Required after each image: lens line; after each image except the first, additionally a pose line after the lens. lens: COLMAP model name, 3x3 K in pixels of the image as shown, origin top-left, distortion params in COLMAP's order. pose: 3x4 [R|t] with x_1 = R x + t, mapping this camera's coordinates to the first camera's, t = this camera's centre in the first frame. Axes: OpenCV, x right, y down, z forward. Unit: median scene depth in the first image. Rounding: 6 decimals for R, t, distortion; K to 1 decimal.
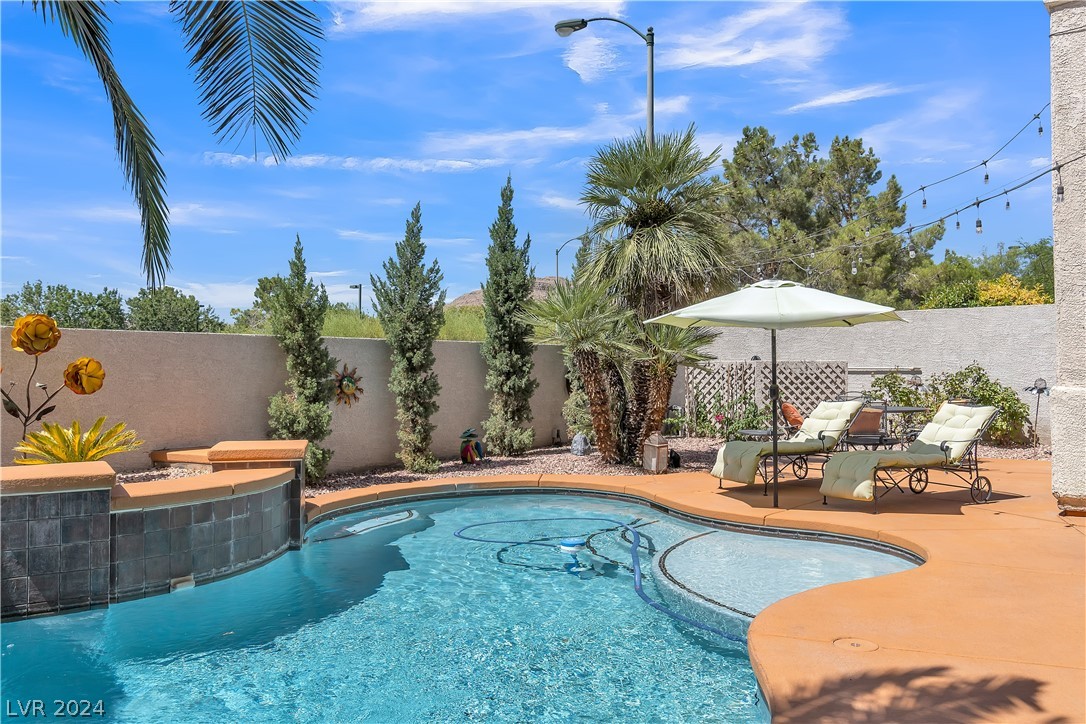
lens RADIAL K [[855.4, 0, 542.3], [0, 855.4, 350.3], [0, 0, 1]] dist [0.003040, 0.005358]
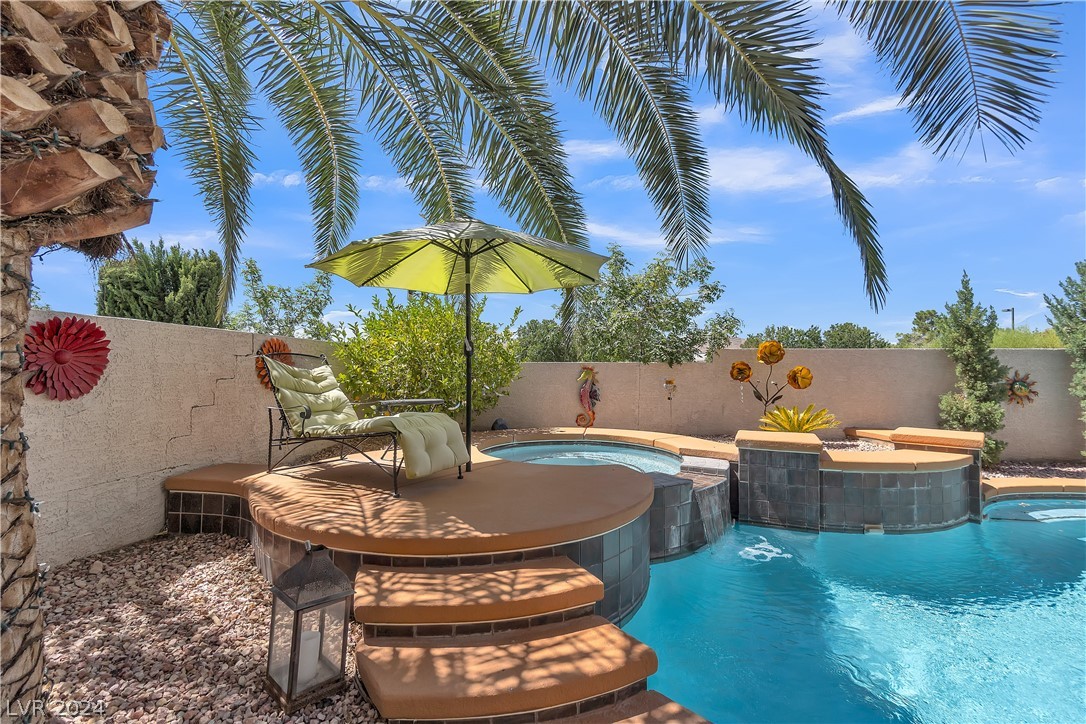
lens RADIAL K [[473.7, 0, 543.0], [0, 473.7, 362.0], [0, 0, 1]] dist [0.000035, 0.000687]
pose [[0.552982, -0.013269, -0.833087, -0.054170], [0.012154, 0.999895, -0.007858, 0.001305], [0.833104, -0.005781, 0.553085, 0.096642]]
